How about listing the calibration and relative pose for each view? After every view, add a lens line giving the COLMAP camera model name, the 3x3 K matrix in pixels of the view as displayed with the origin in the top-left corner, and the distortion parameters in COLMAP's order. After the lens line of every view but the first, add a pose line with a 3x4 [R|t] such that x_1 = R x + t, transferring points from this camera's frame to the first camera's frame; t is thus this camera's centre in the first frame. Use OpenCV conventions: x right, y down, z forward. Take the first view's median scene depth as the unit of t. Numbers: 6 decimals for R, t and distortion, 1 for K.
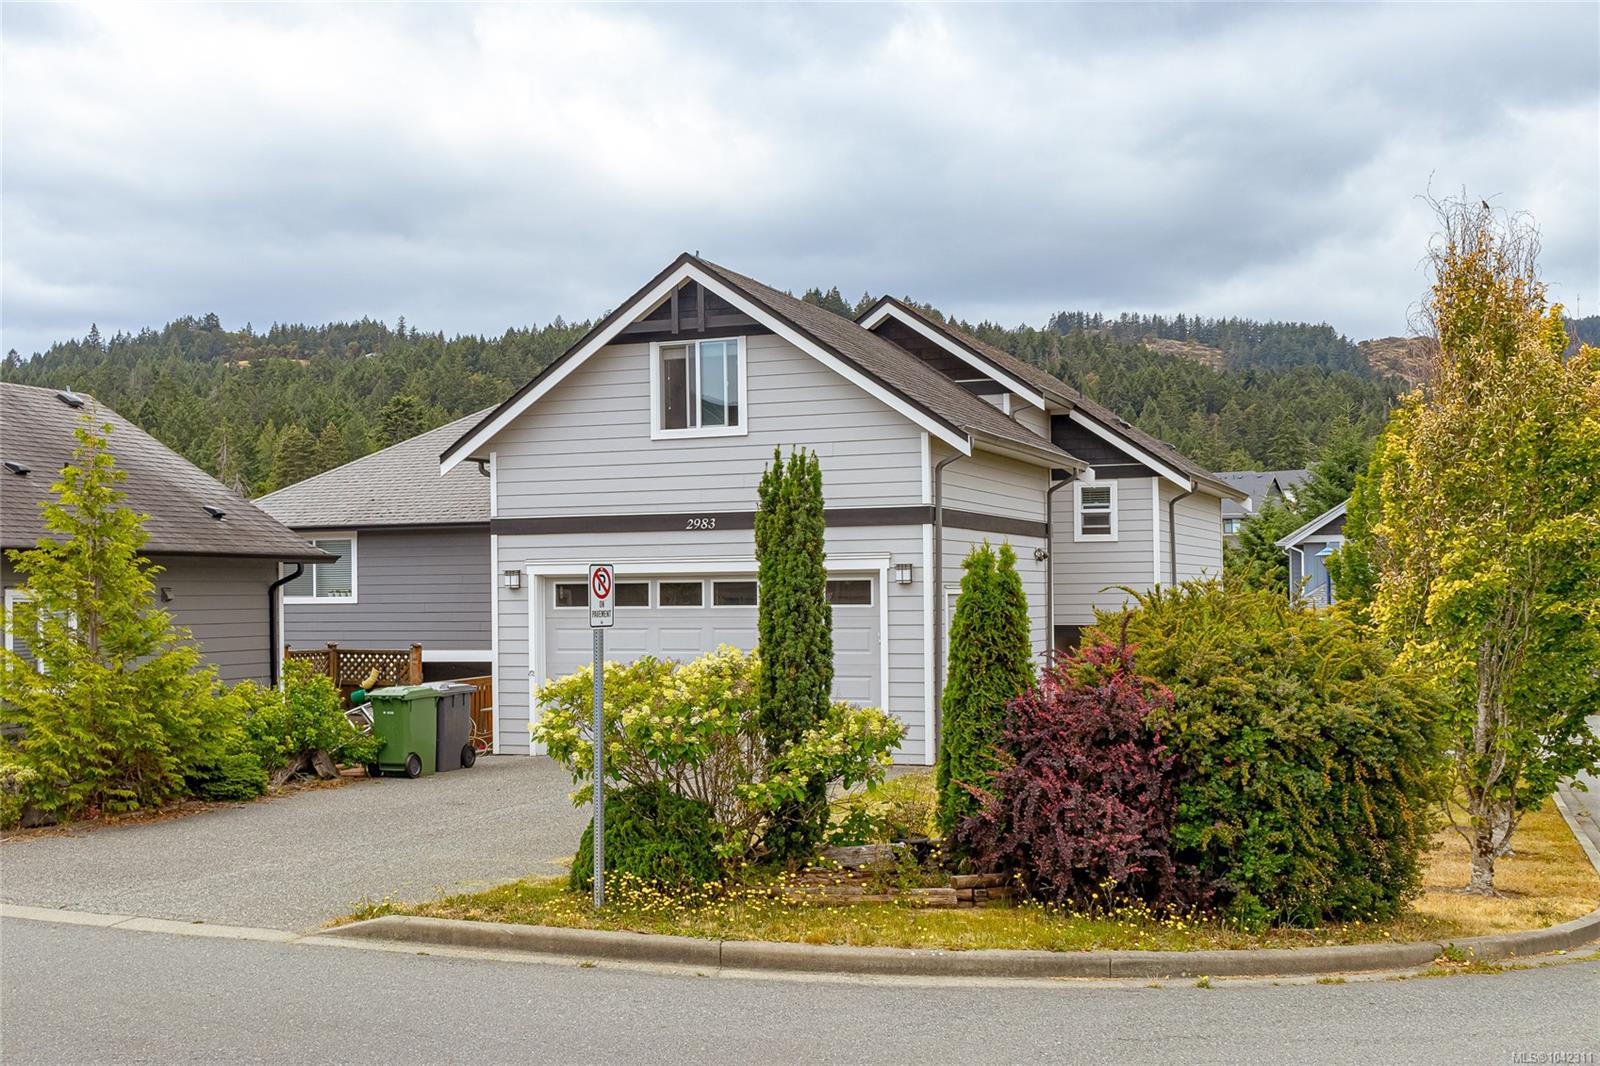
lens RADIAL K [[1838.1, 0, 799.0], [0, 1838.1, 539.8], [0, 0, 1]] dist [0.021797, 0.000000]
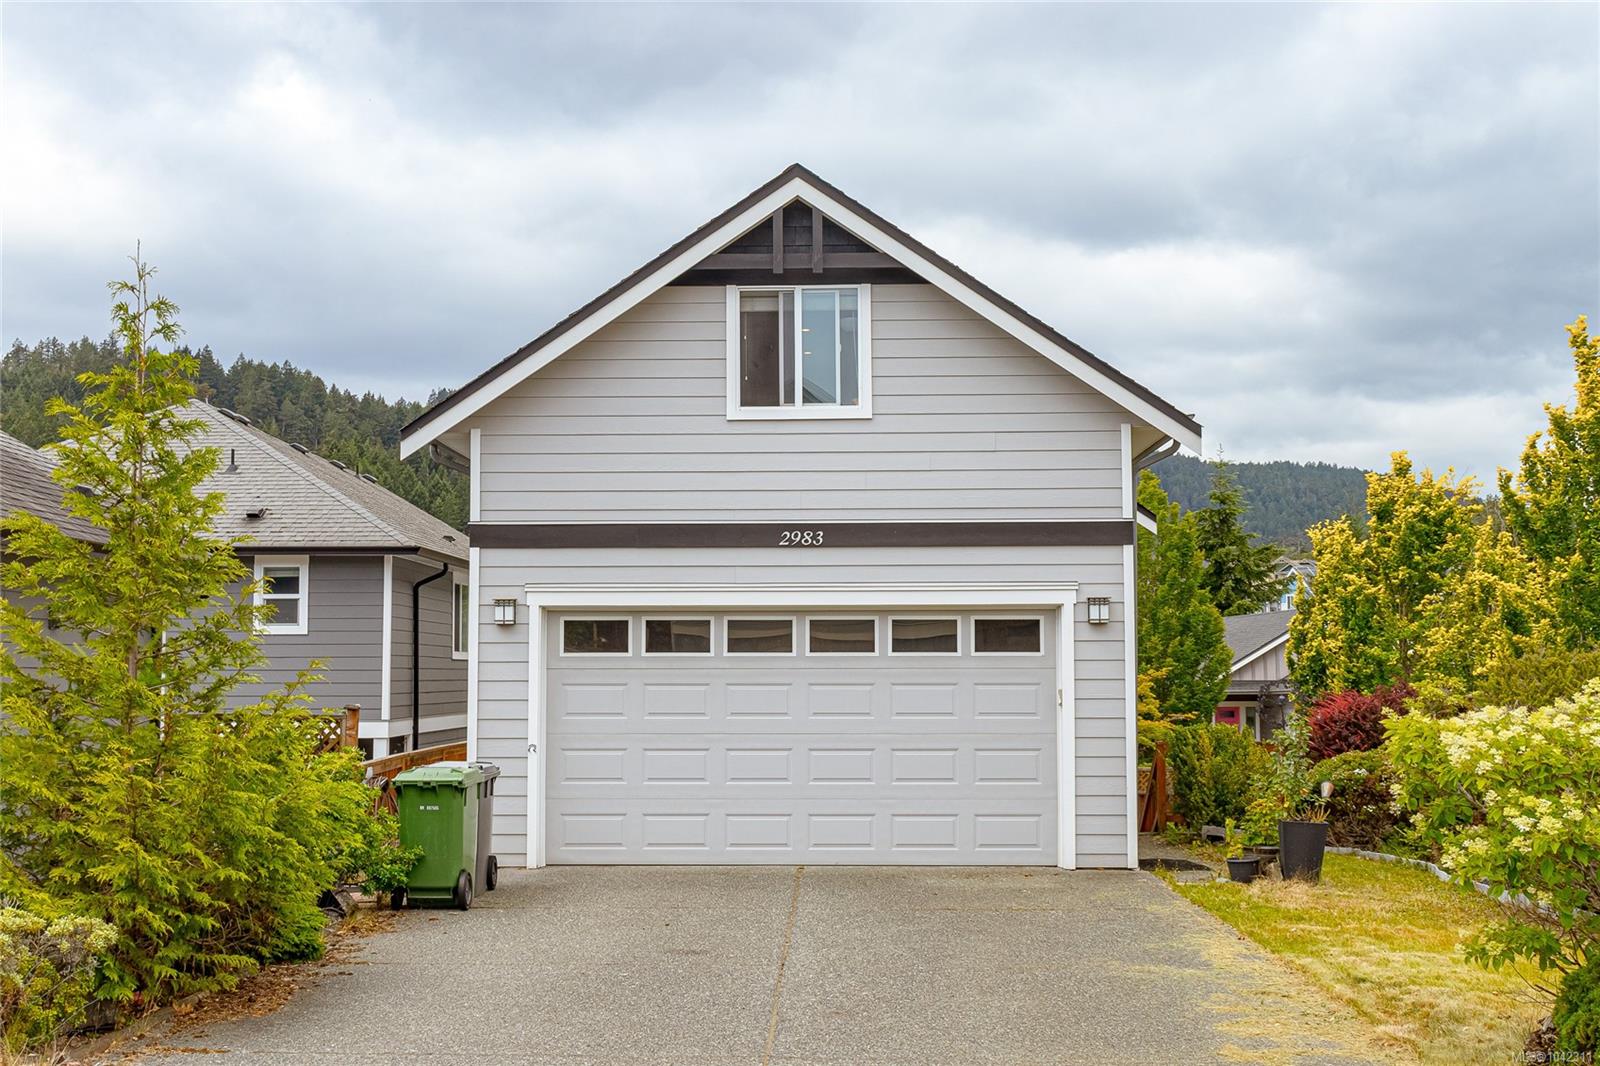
lens RADIAL K [[1865.2, 0, 800.0], [0, 1865.2, 527.3], [0, 0, 1]] dist [0.051561, 0.000000]
pose [[0.939047, 0.036071, 0.341892, -0.302732], [-0.017670, 0.998230, -0.056787, 0.028449], [-0.343335, 0.047284, 0.938022, 0.309917]]
